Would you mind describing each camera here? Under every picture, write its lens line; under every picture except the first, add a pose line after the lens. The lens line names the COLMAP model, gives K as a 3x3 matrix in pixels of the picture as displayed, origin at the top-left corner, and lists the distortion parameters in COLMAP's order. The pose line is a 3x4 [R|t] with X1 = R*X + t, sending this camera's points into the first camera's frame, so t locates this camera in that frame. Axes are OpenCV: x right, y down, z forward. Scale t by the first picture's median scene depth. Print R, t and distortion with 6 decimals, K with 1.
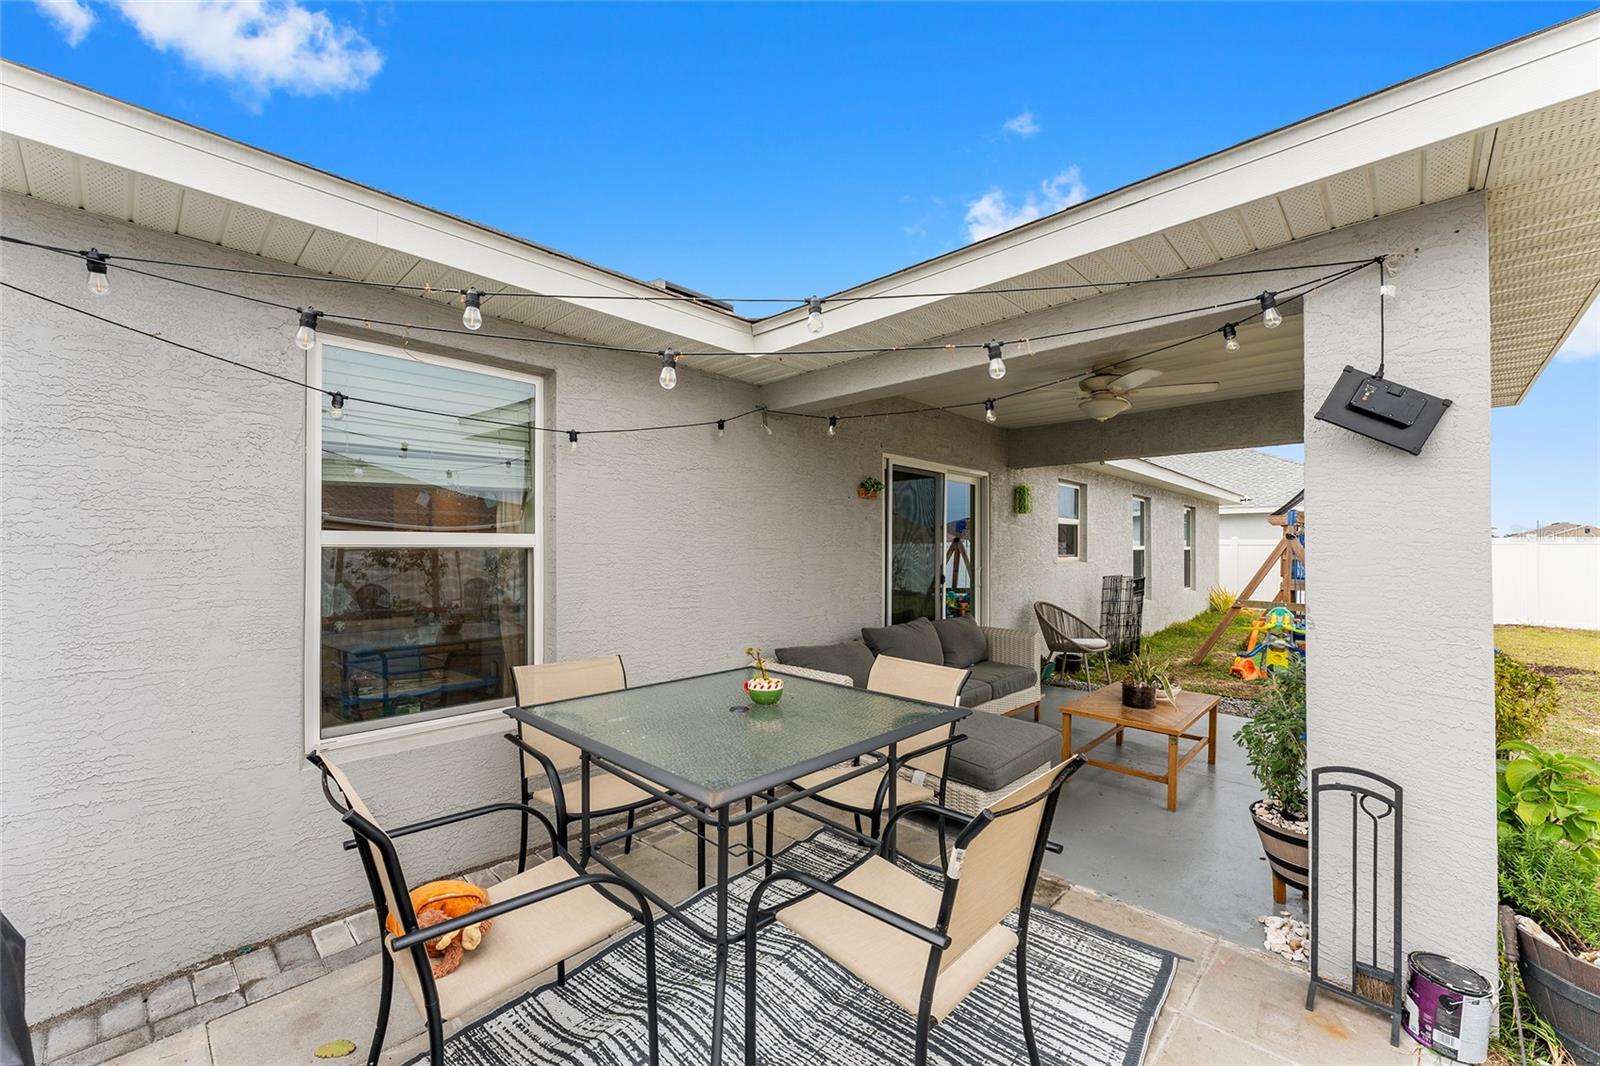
lens RADIAL K [[641.8, 0, 803.9], [0, 641.8, 531.7], [0, 0, 1]] dist [0.000997, 0.001262]
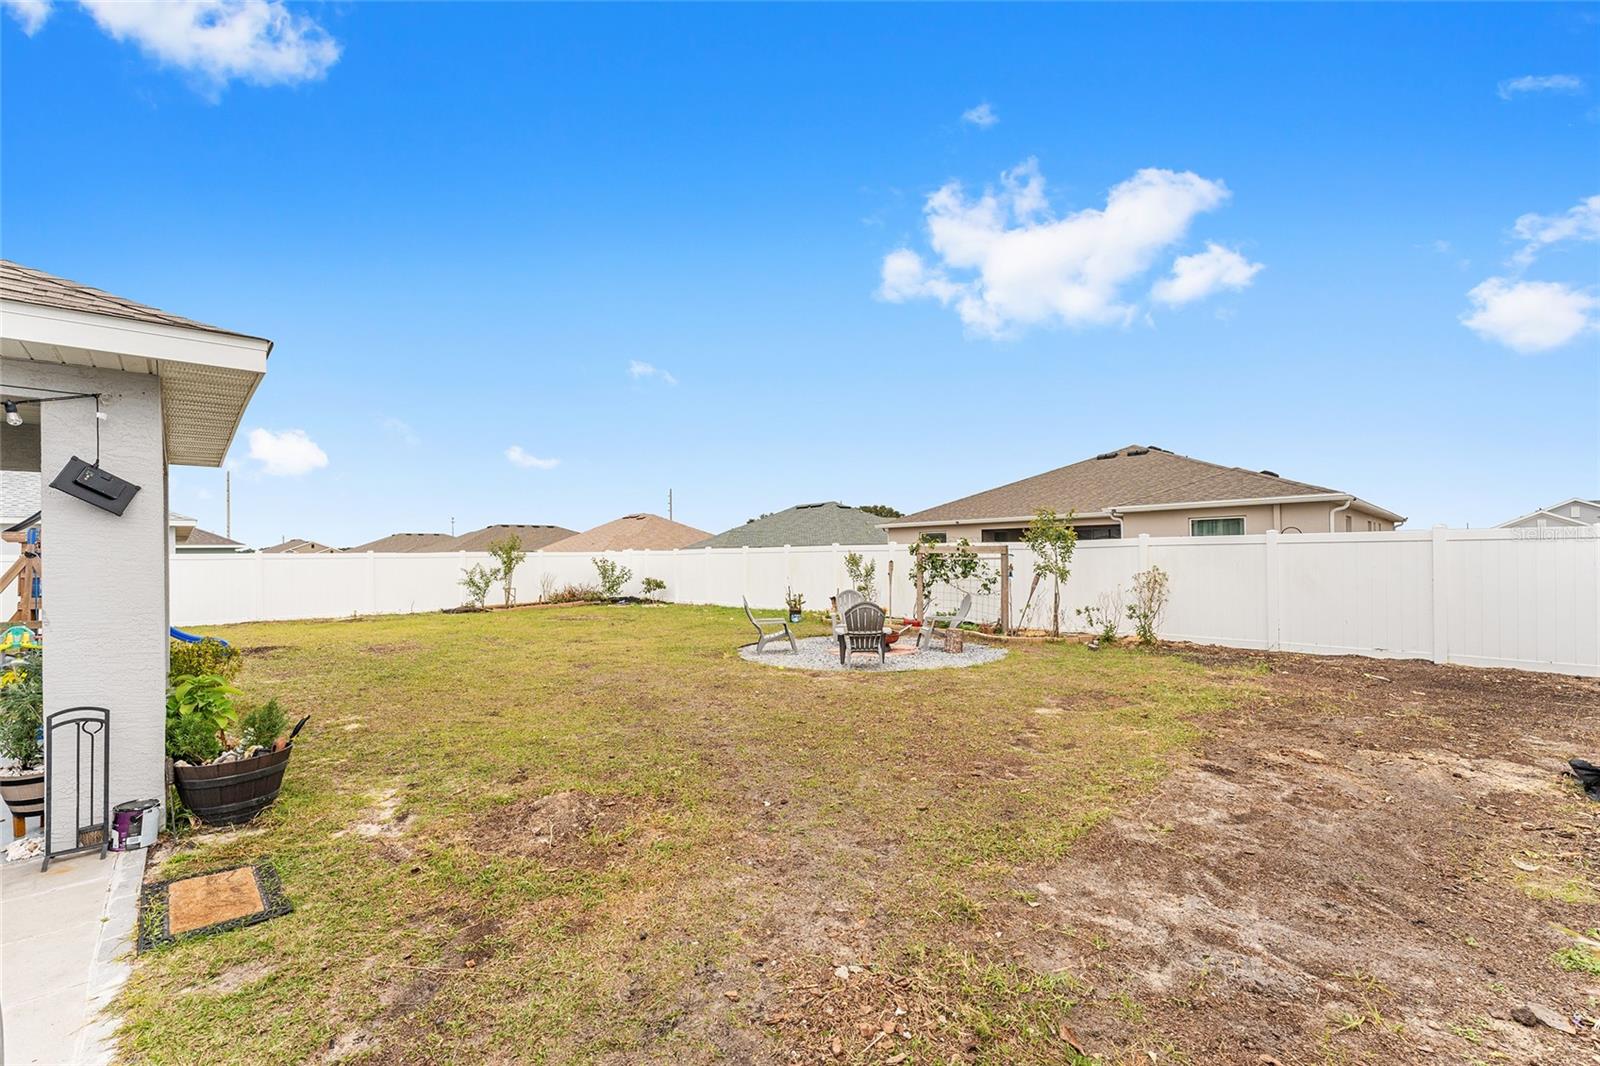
lens RADIAL K [[641.8, 0, 781.8], [0, 641.8, 561.6], [0, 0, 1]] dist [0.000997, 0.001262]
pose [[0.061339, -0.011784, 0.998047, -0.636784], [-0.014469, 0.999815, 0.012695, -0.043986], [-0.998012, -0.015220, 0.061157, -0.846145]]
